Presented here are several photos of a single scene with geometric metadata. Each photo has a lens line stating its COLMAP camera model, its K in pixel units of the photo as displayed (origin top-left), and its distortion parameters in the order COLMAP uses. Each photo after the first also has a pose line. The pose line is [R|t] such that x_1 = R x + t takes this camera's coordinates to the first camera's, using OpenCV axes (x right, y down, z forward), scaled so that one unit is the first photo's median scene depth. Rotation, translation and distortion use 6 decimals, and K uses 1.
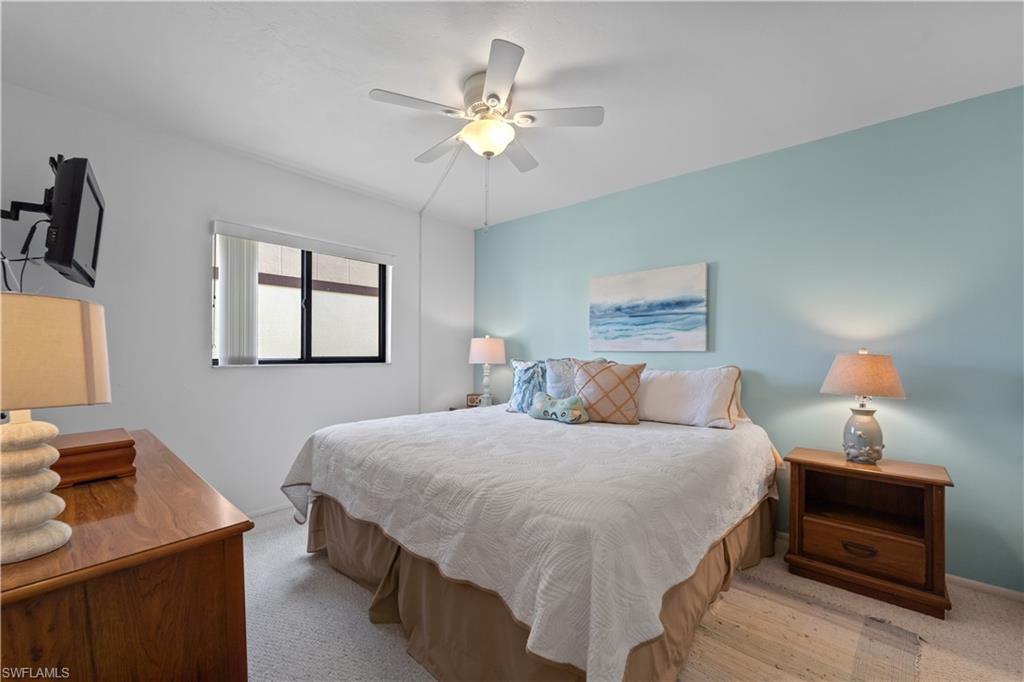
lens RADIAL K [[415.7, 0, 510.9], [0, 415.7, 346.6], [0, 0, 1]] dist [-0.001762, -0.000385]
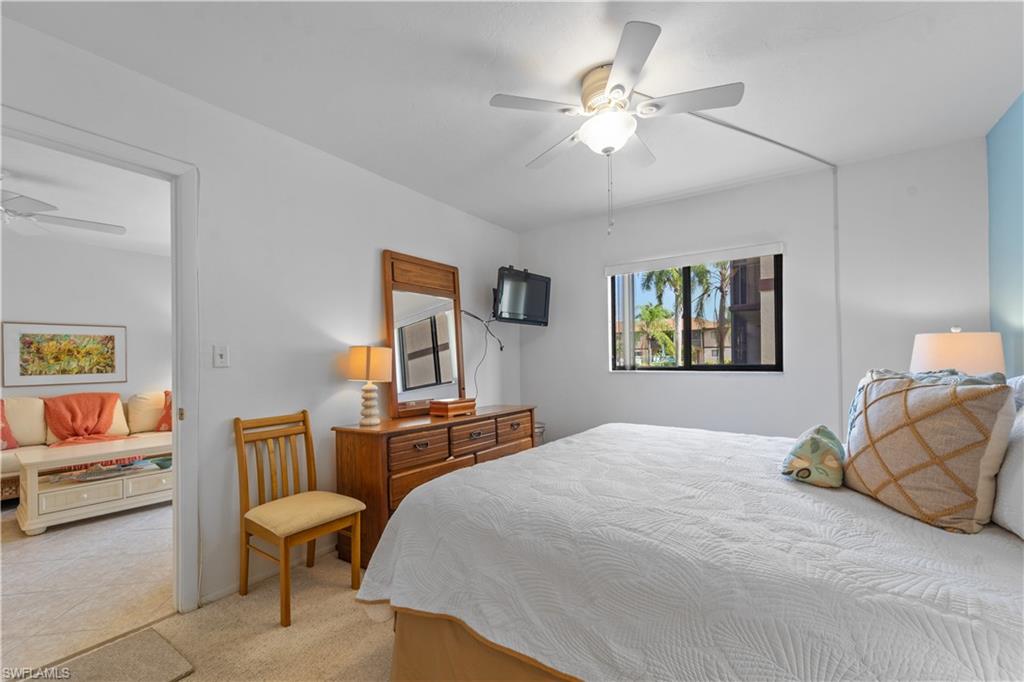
lens RADIAL K [[422.3, 0, 511.4], [0, 422.3, 359.2], [0, 0, 1]] dist [0.010071, -0.005380]
pose [[0.115301, -0.008827, -0.993291, 0.616149], [0.023507, 0.999705, -0.006156, 0.006802], [0.993052, -0.022639, 0.115474, 0.469676]]
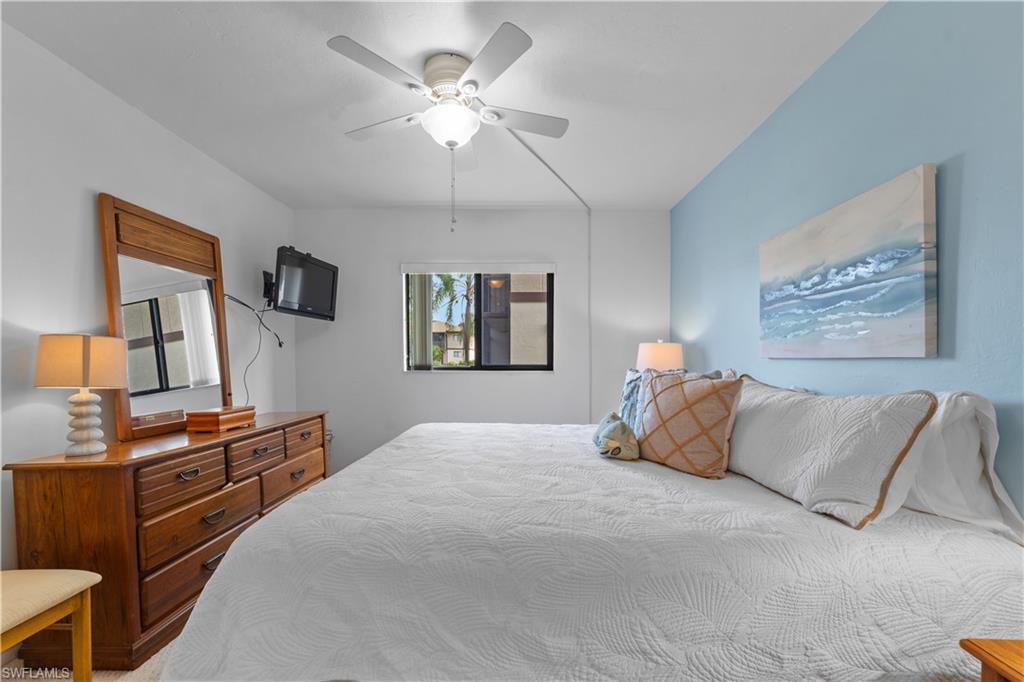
lens RADIAL K [[418.0, 0, 514.0], [0, 418.0, 367.8], [0, 0, 1]] dist [0.000337, -0.000046]
pose [[0.650140, 0.011382, -0.759729, 0.525817], [0.013028, 0.999574, 0.026124, 0.004600], [0.759703, -0.026882, 0.649714, 0.349774]]
